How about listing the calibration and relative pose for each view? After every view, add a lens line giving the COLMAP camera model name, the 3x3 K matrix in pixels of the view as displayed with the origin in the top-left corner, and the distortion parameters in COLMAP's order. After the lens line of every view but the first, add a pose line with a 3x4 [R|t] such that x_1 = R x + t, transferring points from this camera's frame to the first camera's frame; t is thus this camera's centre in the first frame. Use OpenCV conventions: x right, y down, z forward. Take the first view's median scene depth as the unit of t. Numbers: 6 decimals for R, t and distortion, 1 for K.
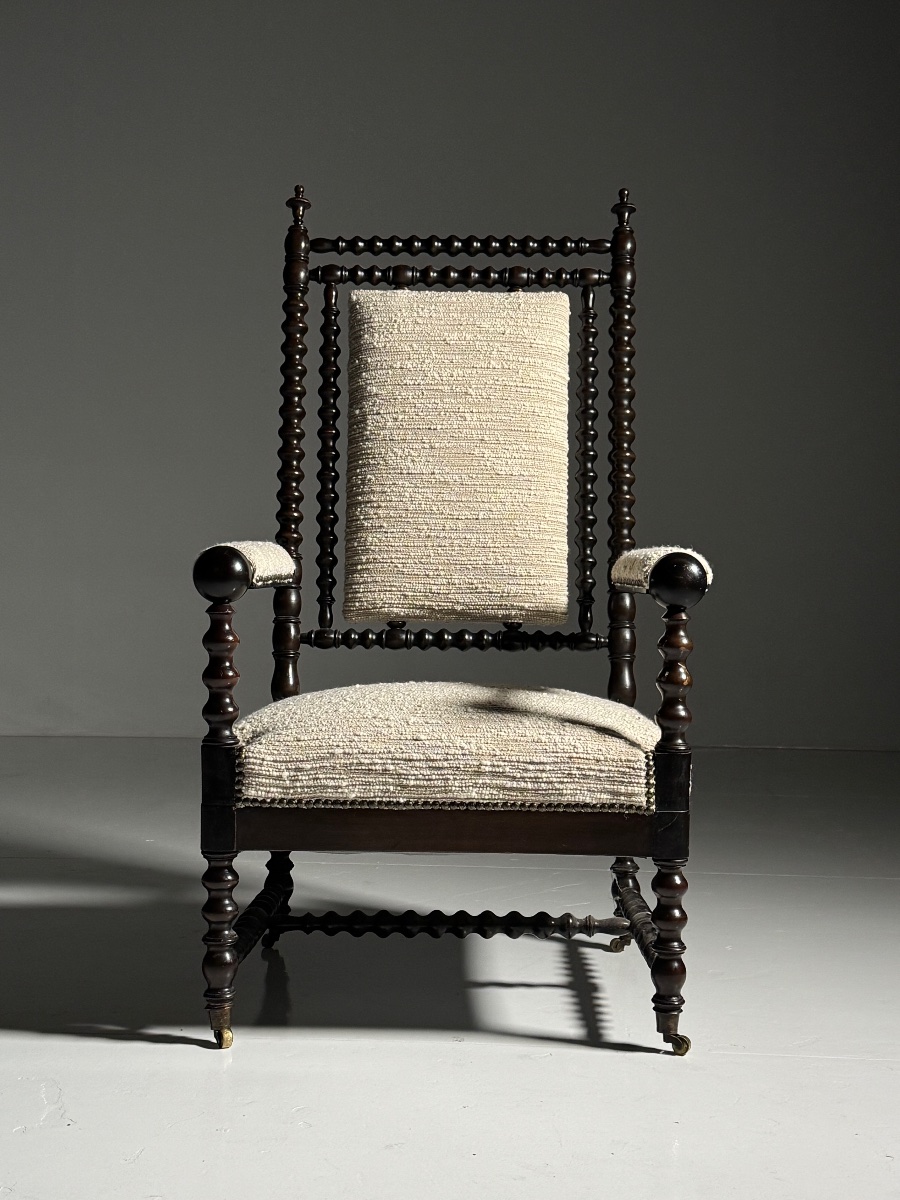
lens RADIAL K [[1597.8, 0, 450.0], [0, 1597.8, 600.0], [0, 0, 1]] dist [0.011968, -0.002890]
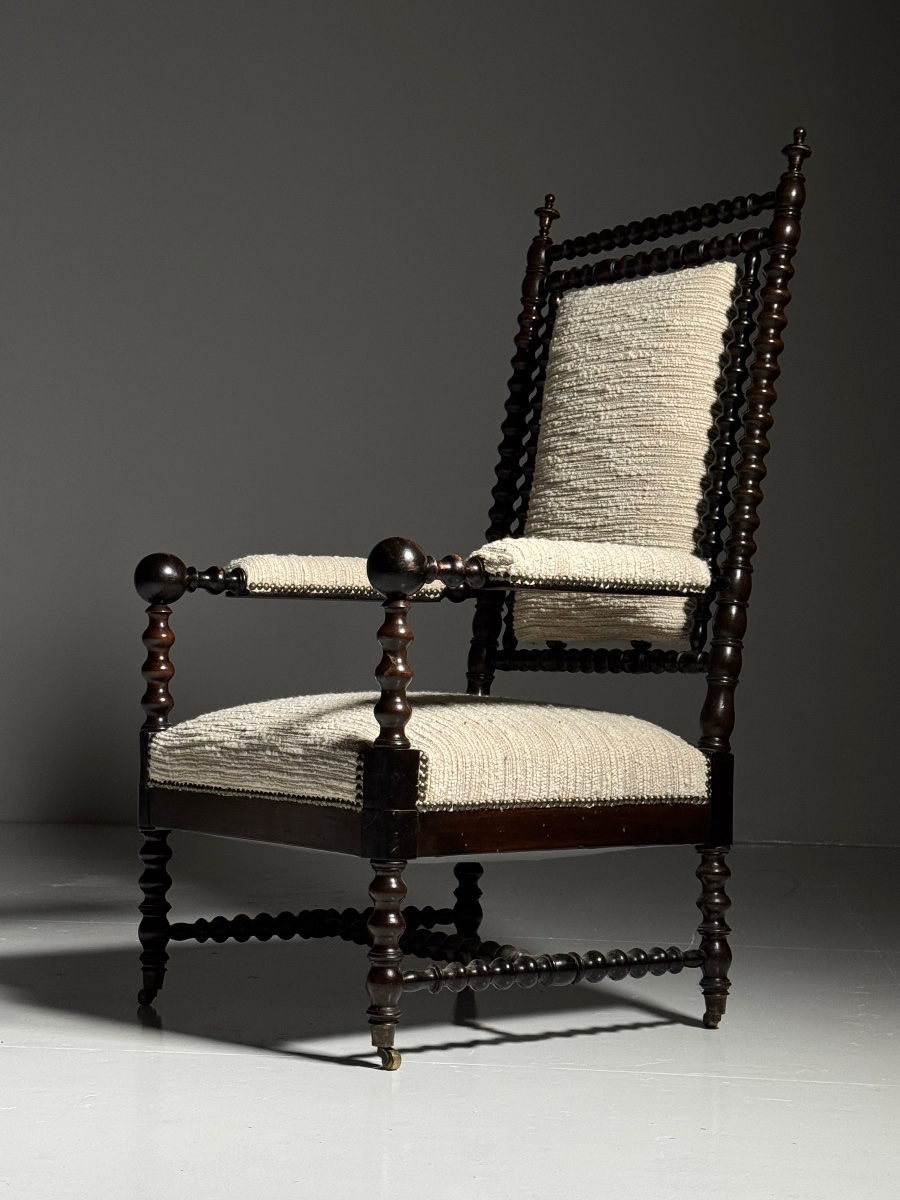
lens RADIAL K [[2074.0, 0, 450.0], [0, 2074.0, 600.0], [0, 0, 1]] dist [0.043635, 0.050908]
pose [[0.632627, -0.027963, -0.773951, 0.866595], [-0.025514, 0.998053, -0.056915, 0.059811], [0.774036, 0.055753, 0.630682, 0.190670]]
